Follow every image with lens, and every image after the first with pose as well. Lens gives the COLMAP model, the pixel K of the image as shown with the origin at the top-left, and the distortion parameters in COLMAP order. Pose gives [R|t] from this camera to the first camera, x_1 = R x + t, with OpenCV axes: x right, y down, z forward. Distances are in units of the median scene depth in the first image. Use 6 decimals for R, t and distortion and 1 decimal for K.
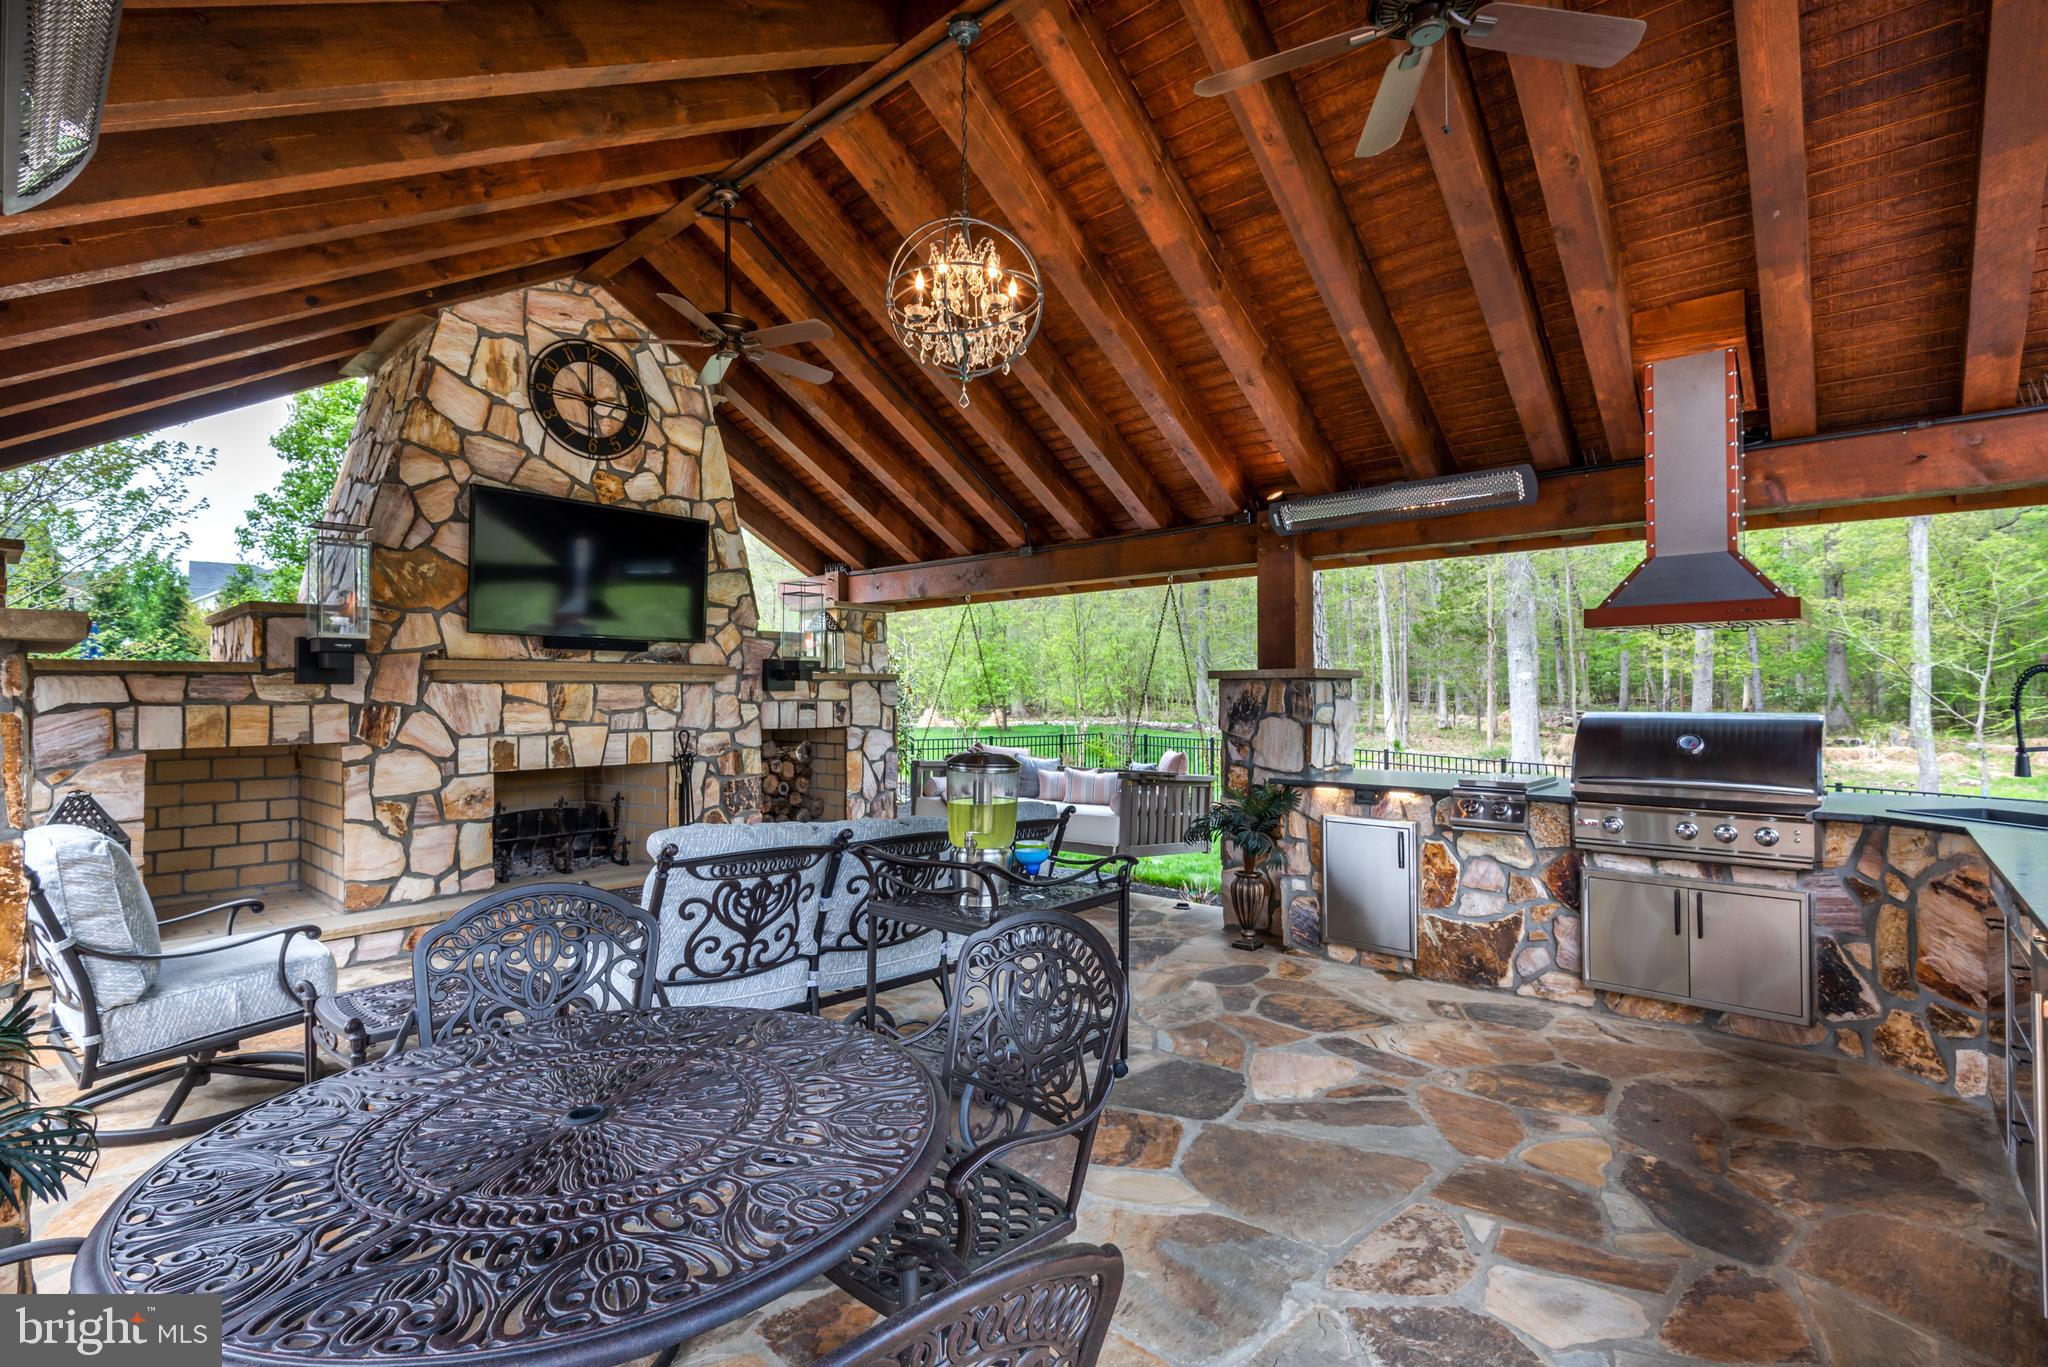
lens RADIAL K [[929.8, 0, 1031.9], [0, 929.8, 680.9], [0, 0, 1]] dist [0.035885, -0.021531]
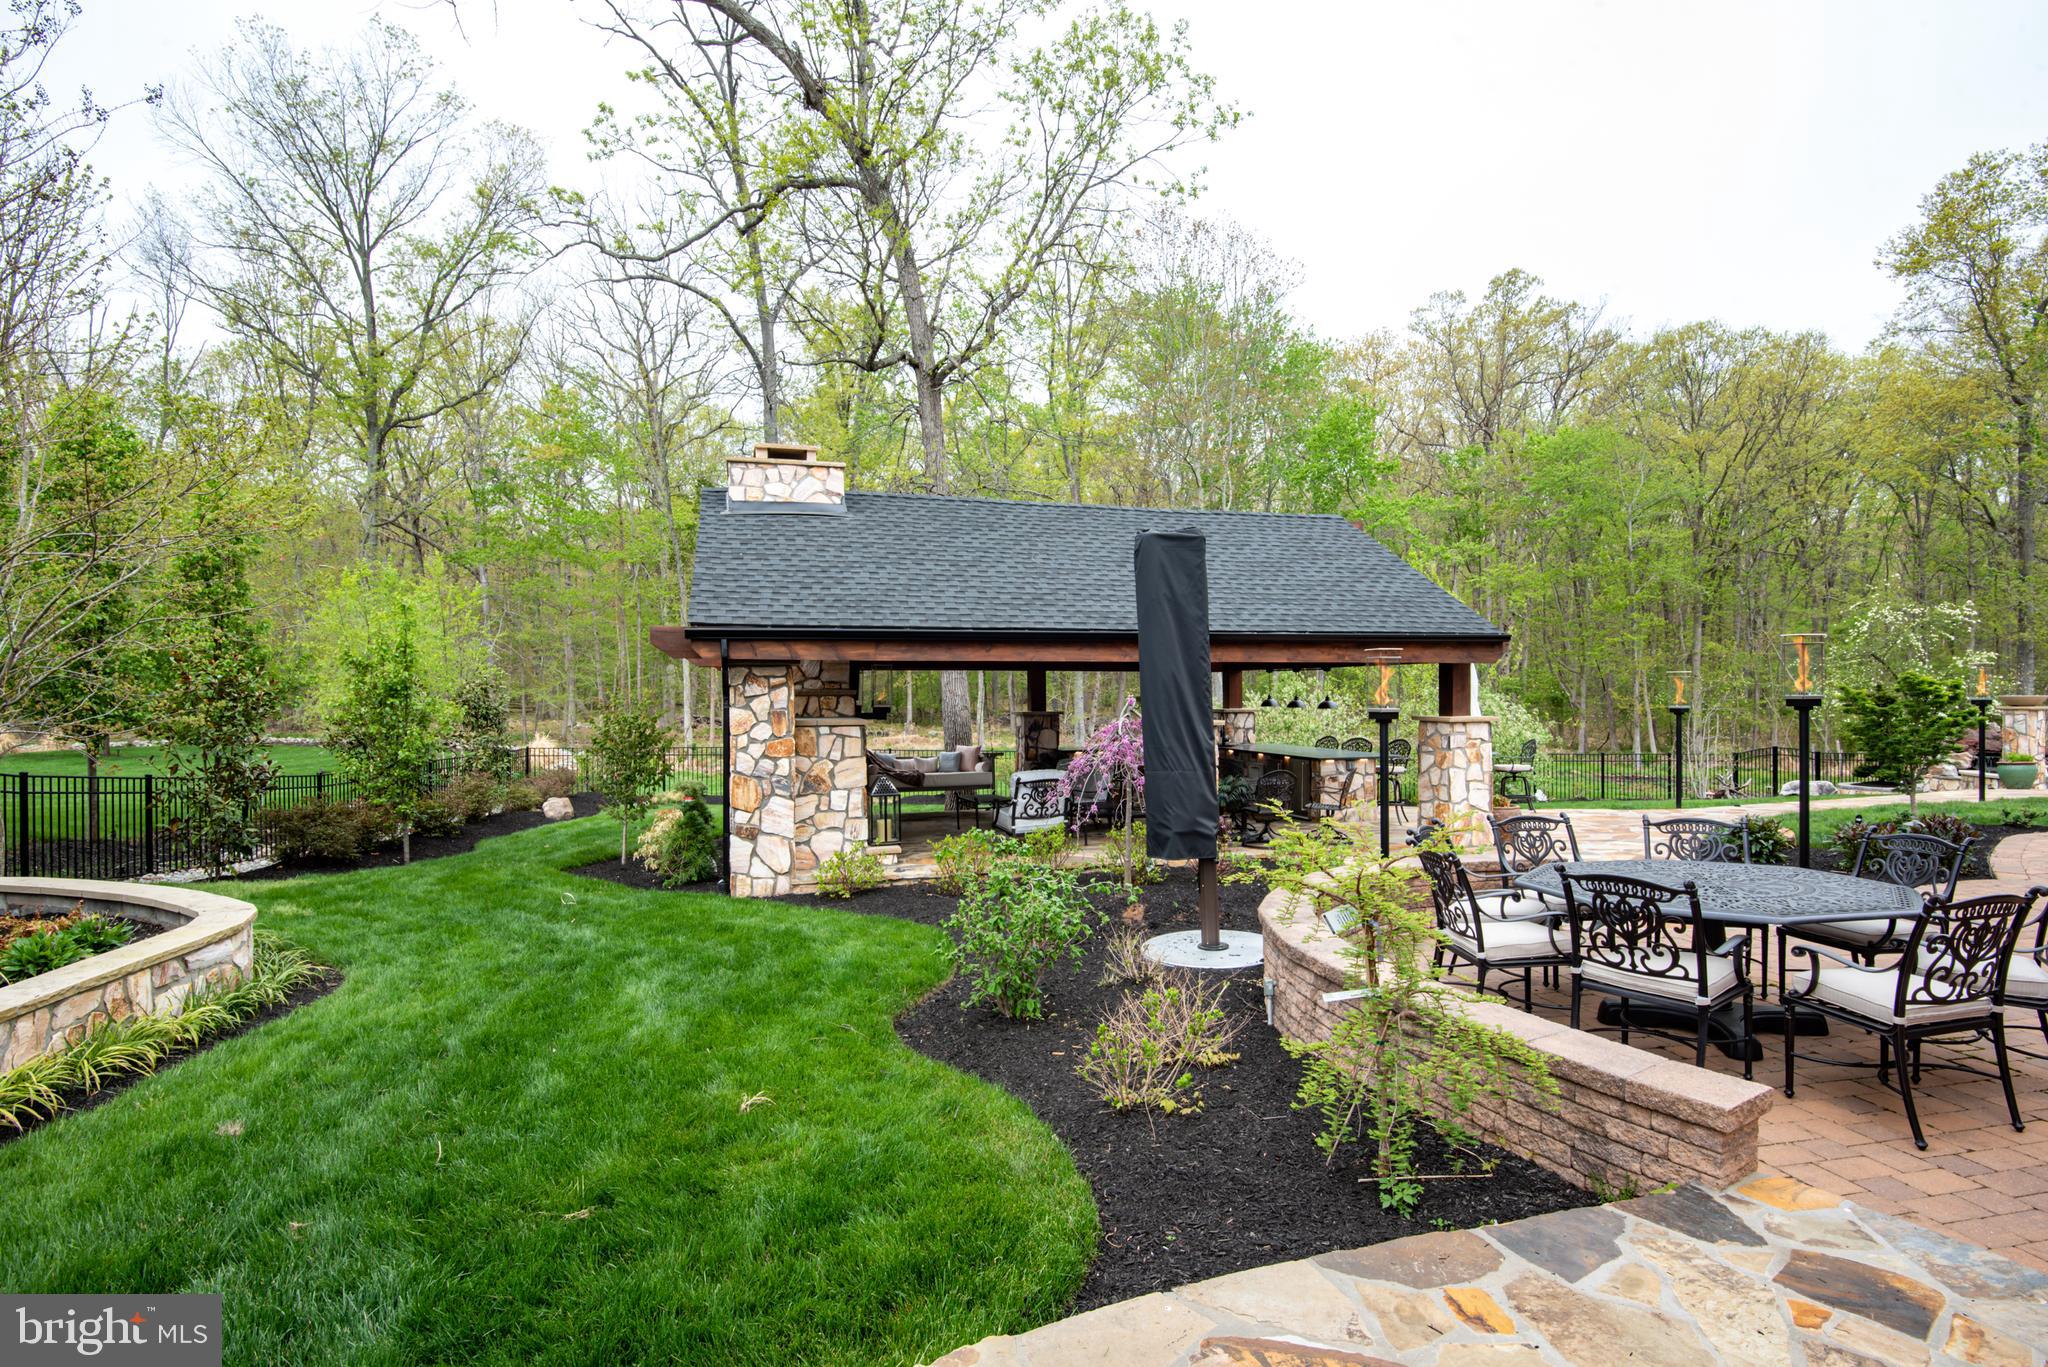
lens RADIAL K [[1003.9, 0, 1033.4], [0, 1003.9, 681.9], [0, 0, 1]] dist [0.035873, -0.045309]
pose [[0.536260, 0.010368, 0.843989, -2.448291], [-0.010464, 0.999929, -0.005635, -0.089939], [-0.843988, -0.005810, 0.536330, -0.598064]]
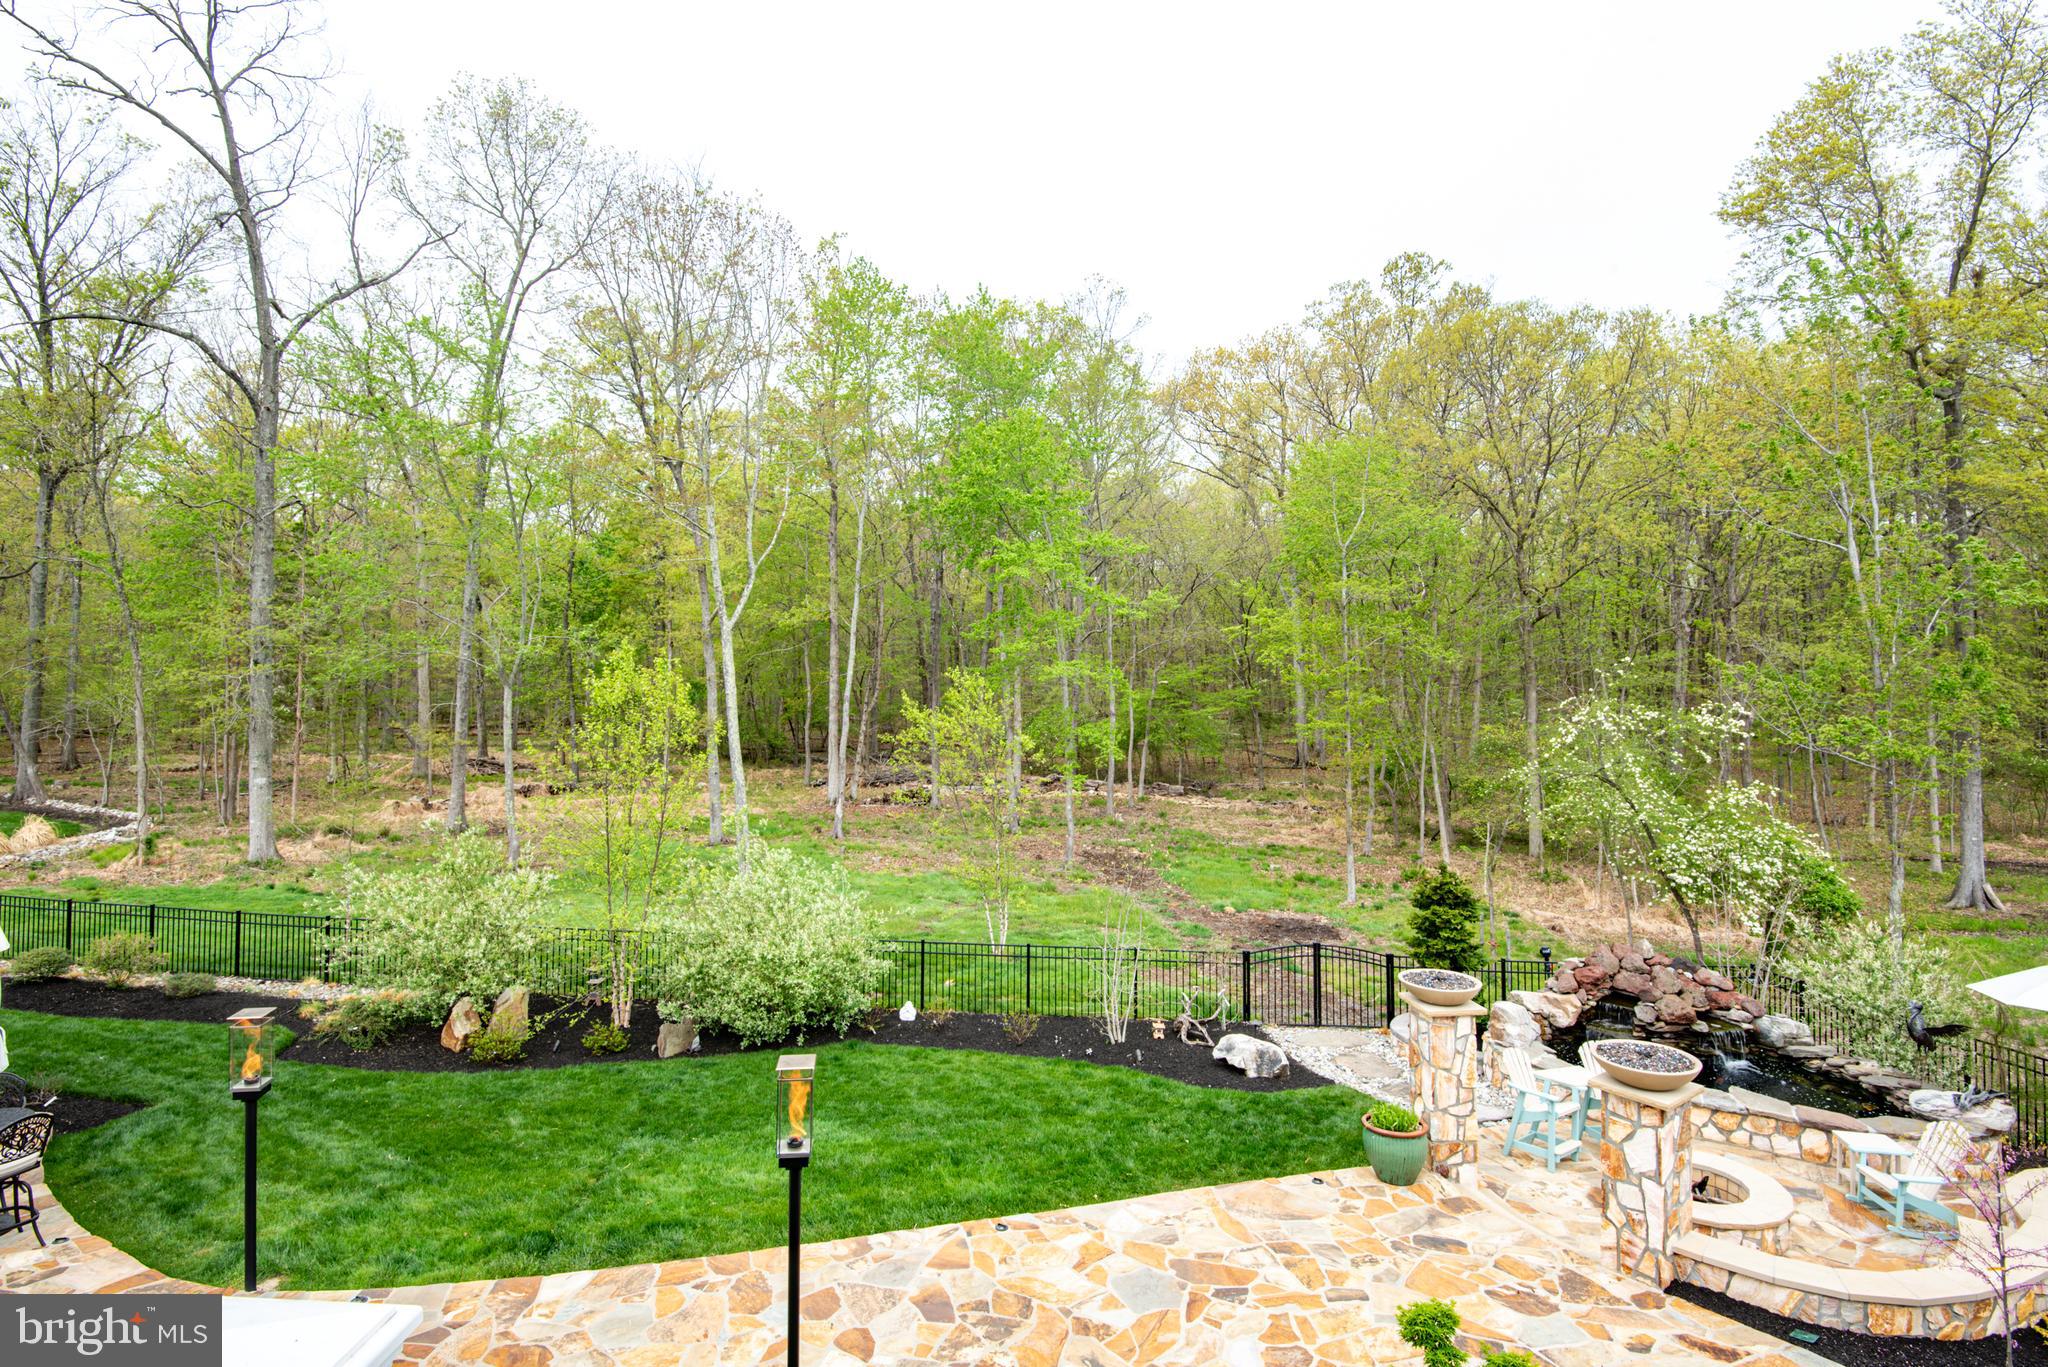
lens RADIAL K [[984.4, 0, 1021.1], [0, 984.4, 642.1], [0, 0, 1]] dist [-0.043453, -0.000094]
pose [[0.645846, 0.041573, 0.762335, 0.894675], [-0.016668, 0.999046, -0.040360, -0.653908], [-0.763286, 0.013360, 0.645923, -2.564268]]
